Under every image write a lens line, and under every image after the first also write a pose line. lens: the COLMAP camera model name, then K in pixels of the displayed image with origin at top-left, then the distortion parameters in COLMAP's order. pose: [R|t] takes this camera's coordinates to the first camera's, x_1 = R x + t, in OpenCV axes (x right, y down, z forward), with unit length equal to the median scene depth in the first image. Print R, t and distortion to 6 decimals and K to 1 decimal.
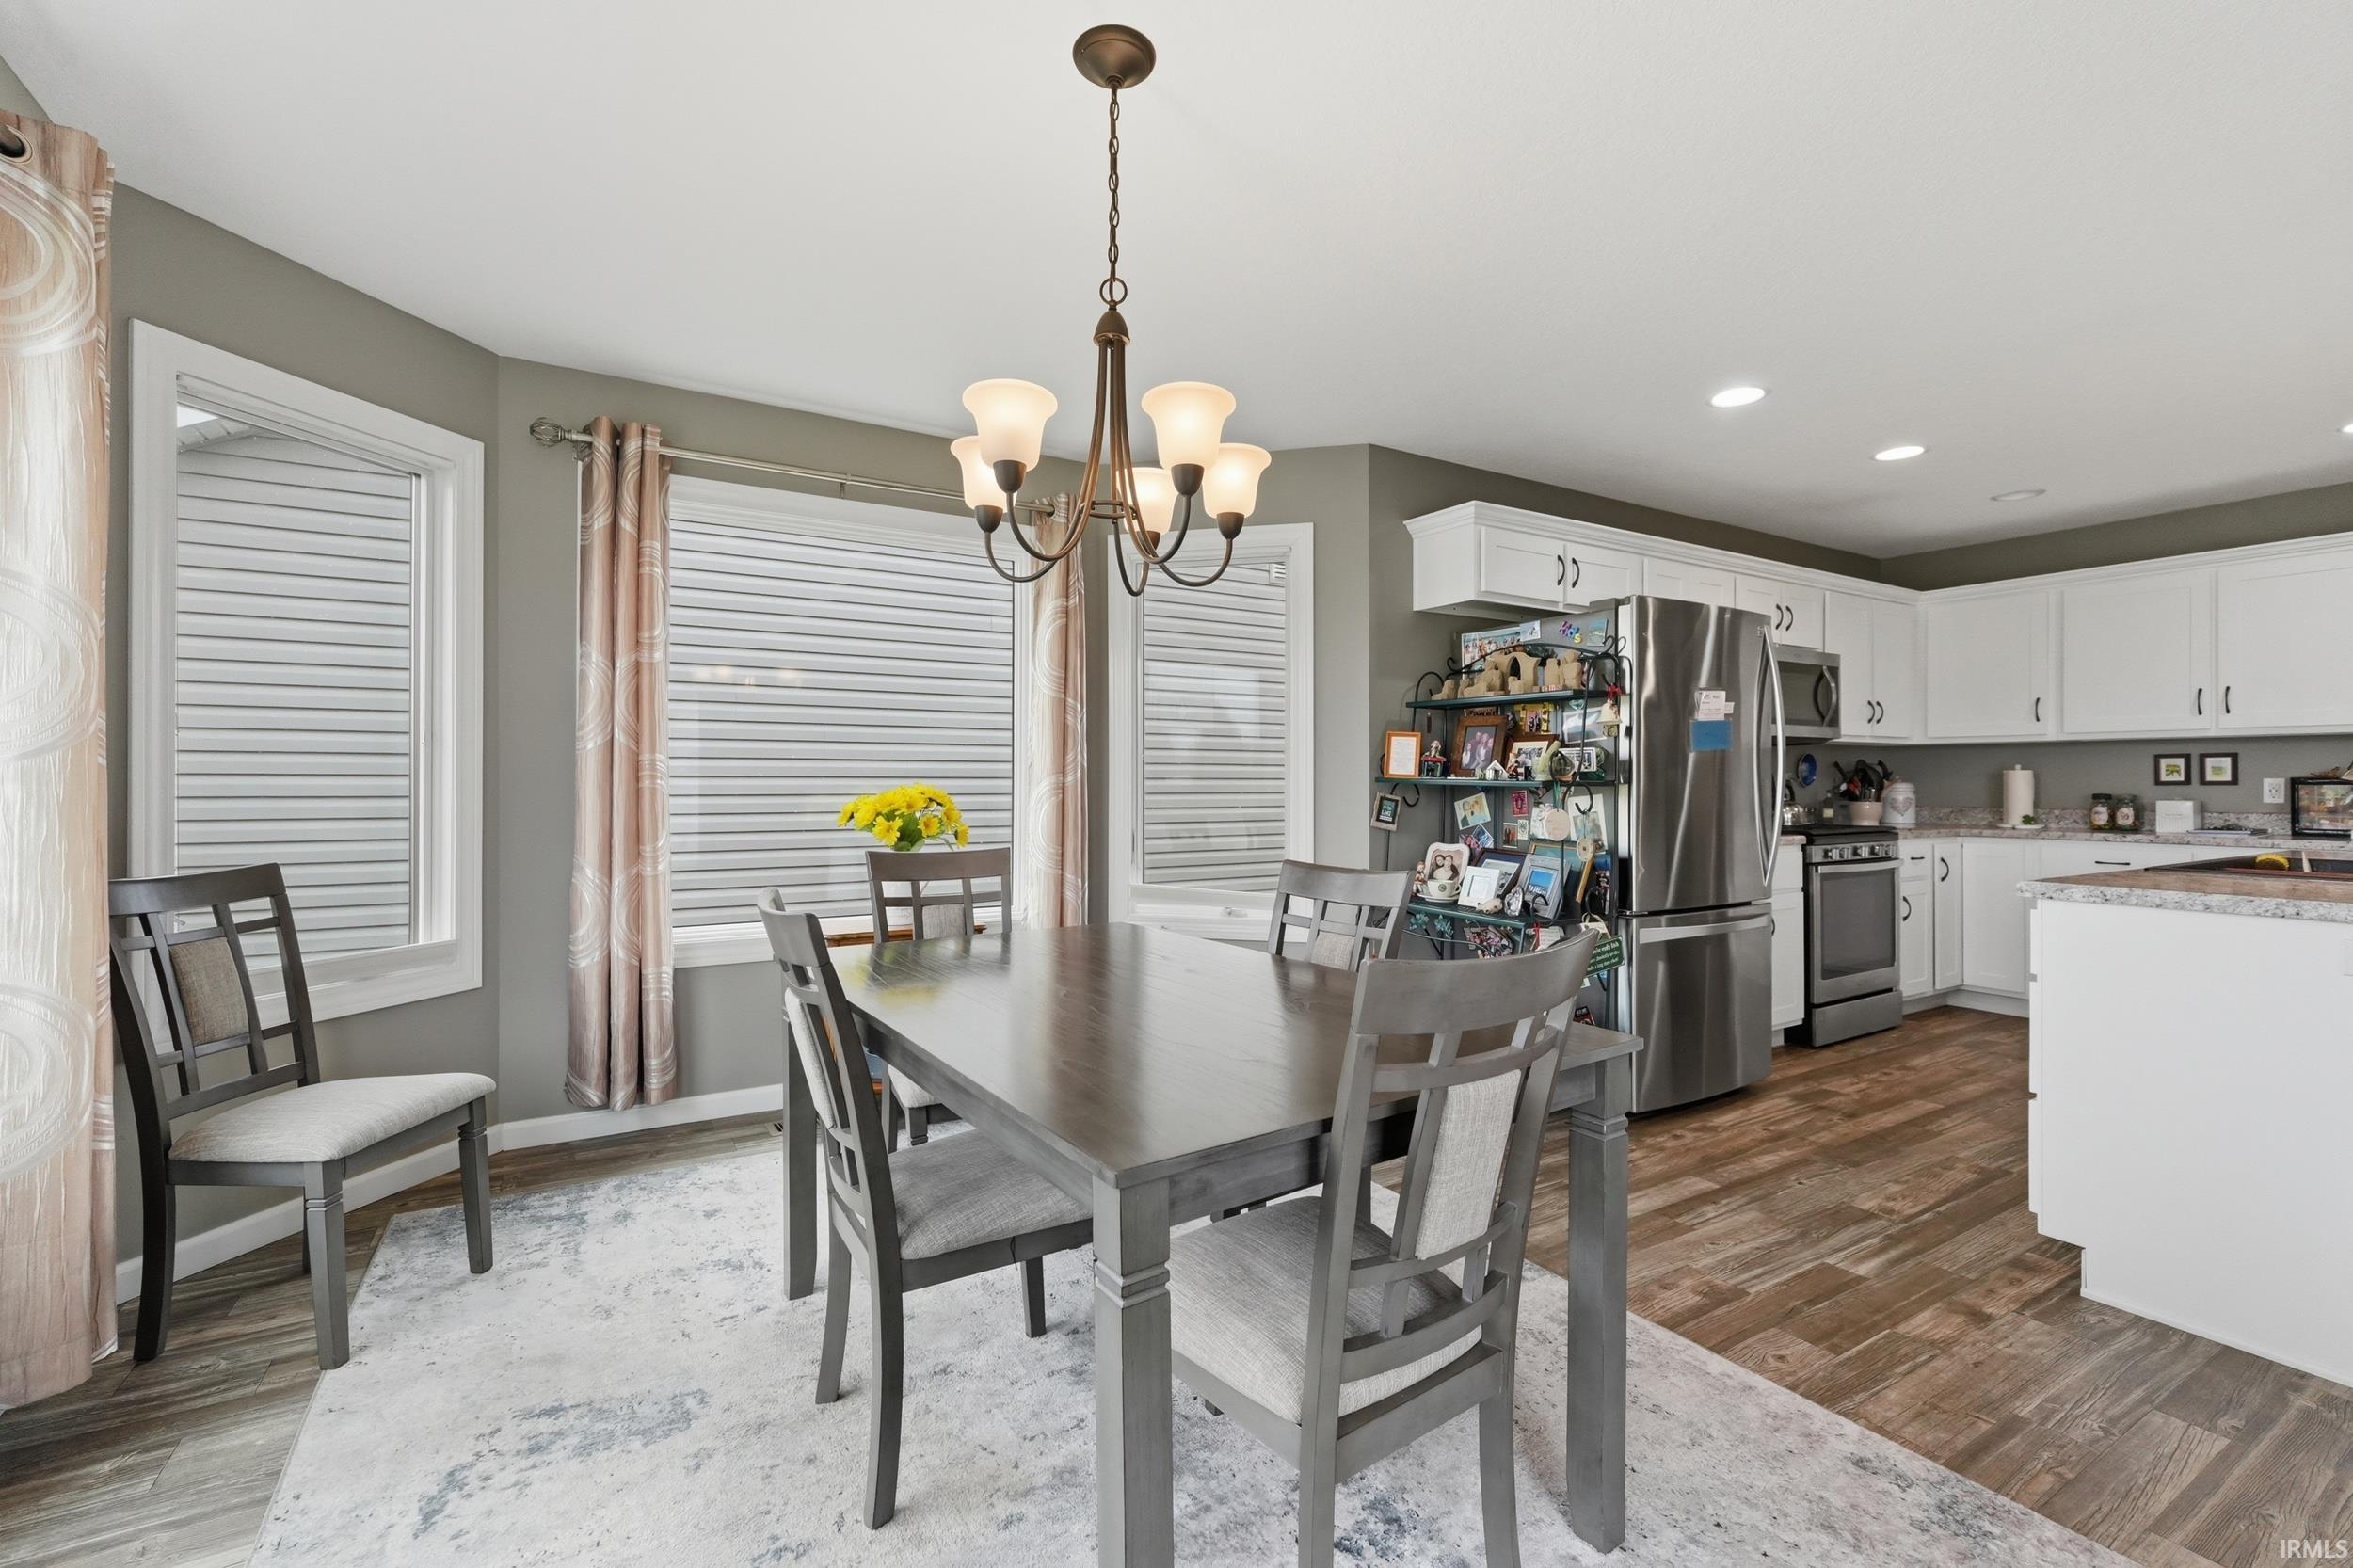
lens RADIAL K [[1004.4, 0, 1162.0], [0, 1004.4, 772.2], [0, 0, 1]] dist [0.001809, -0.000311]
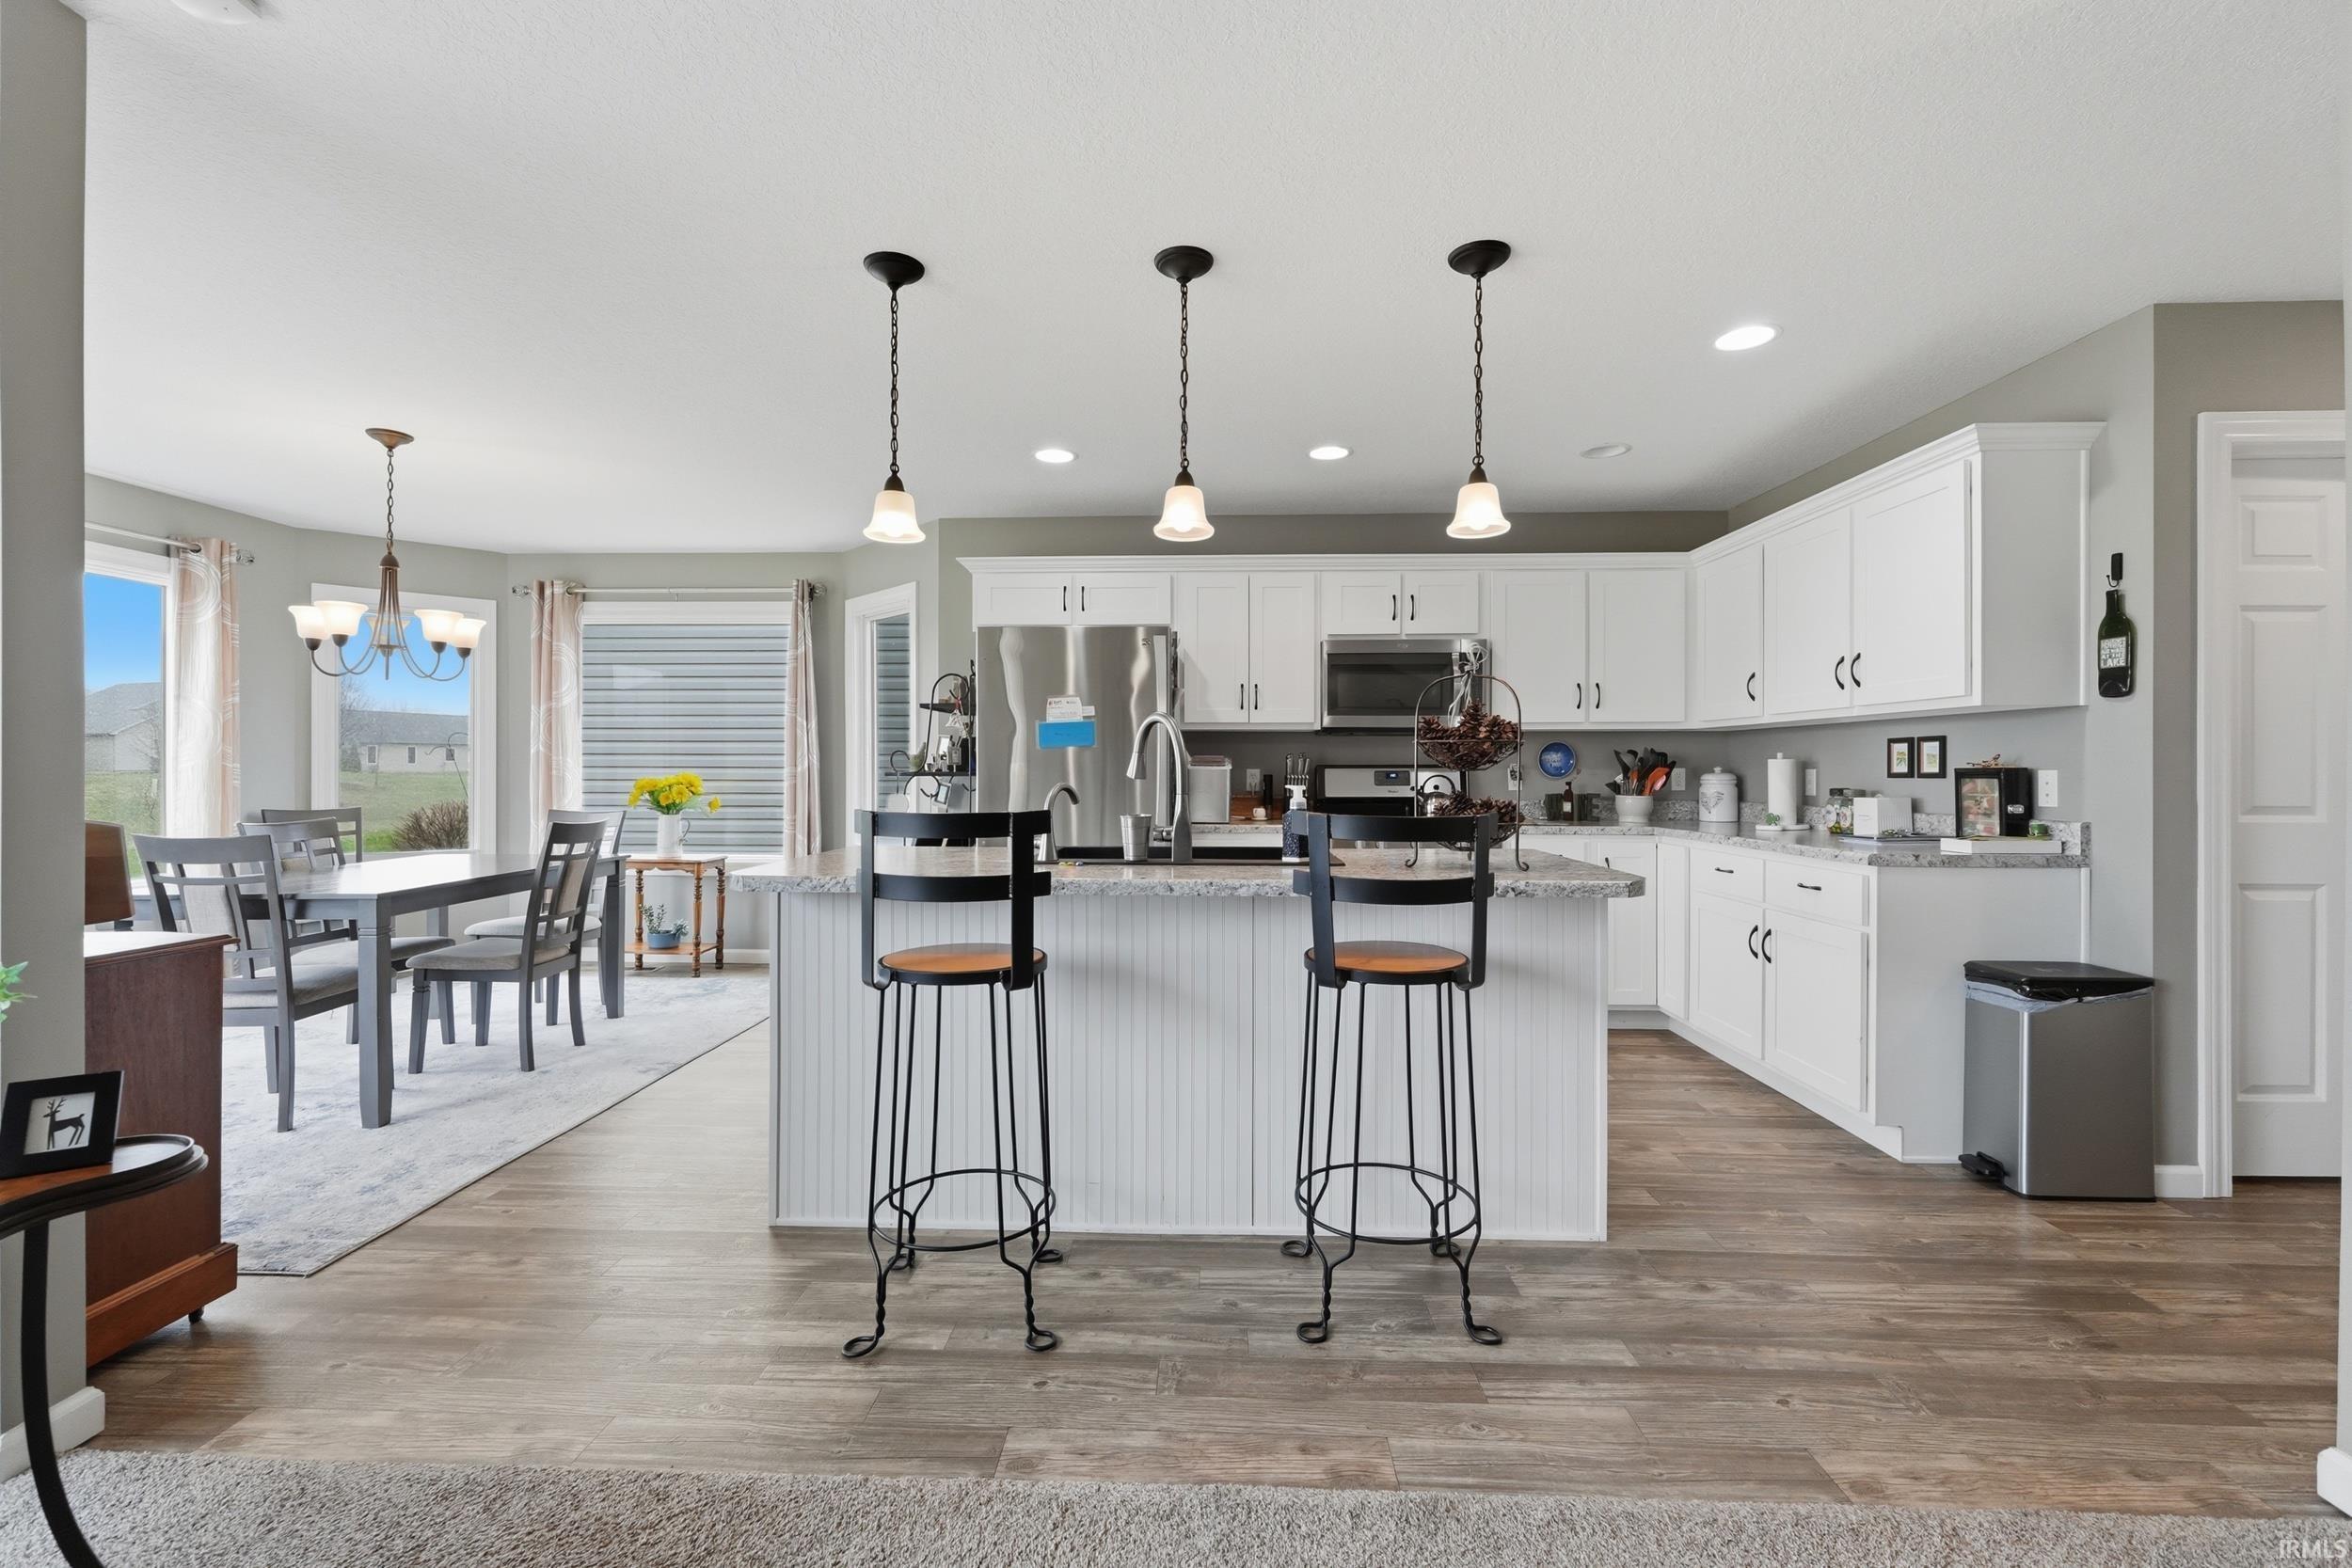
lens RADIAL K [[1003.9, 0, 1175.0], [0, 1003.9, 768.3], [0, 0, 1]] dist [0.001809, -0.000311]
pose [[0.836499, -0.000604, -0.547968, 0.977979], [0.004787, 0.999969, 0.006205, -0.002038], [0.547948, -0.007814, 0.836476, 0.048381]]
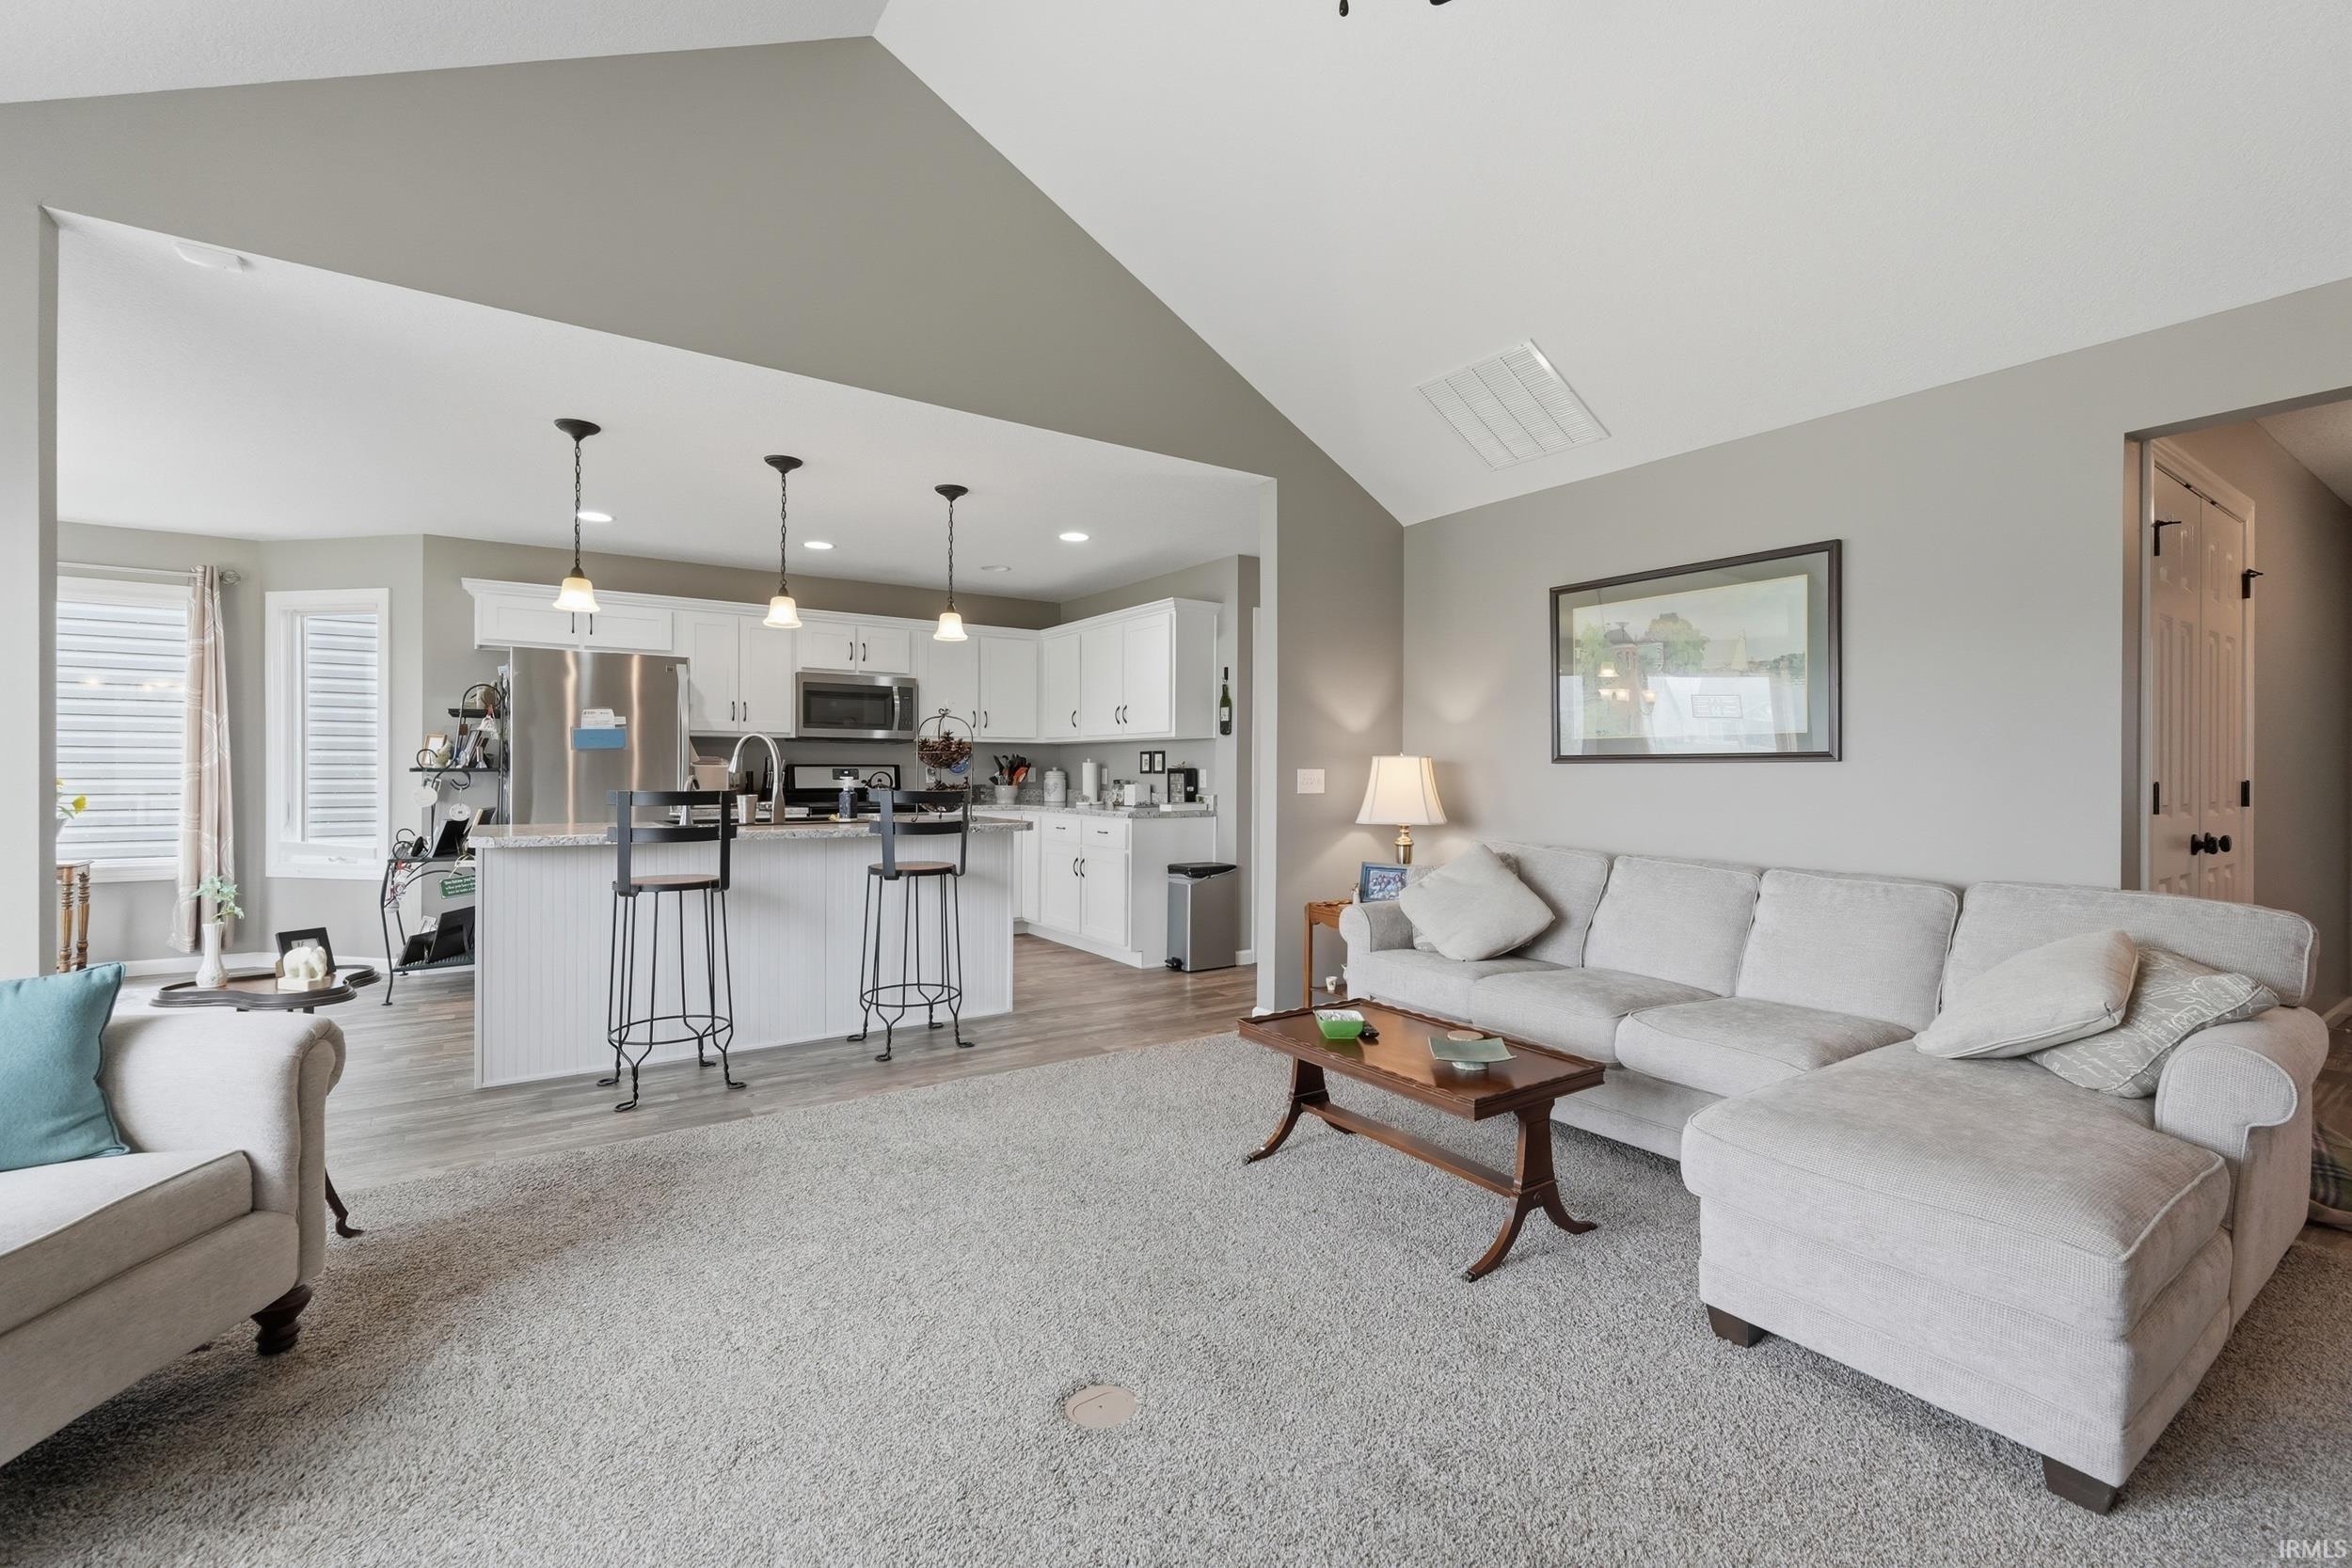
lens RADIAL K [[1003.9, 0, 1178.0], [0, 1003.9, 773.7], [0, 0, 1]] dist [0.001809, -0.000311]
pose [[0.998479, 0.003584, 0.055016, 0.989299], [-0.004288, 0.999910, 0.012693, -0.005137], [-0.054966, -0.012910, 0.998405, -0.411158]]
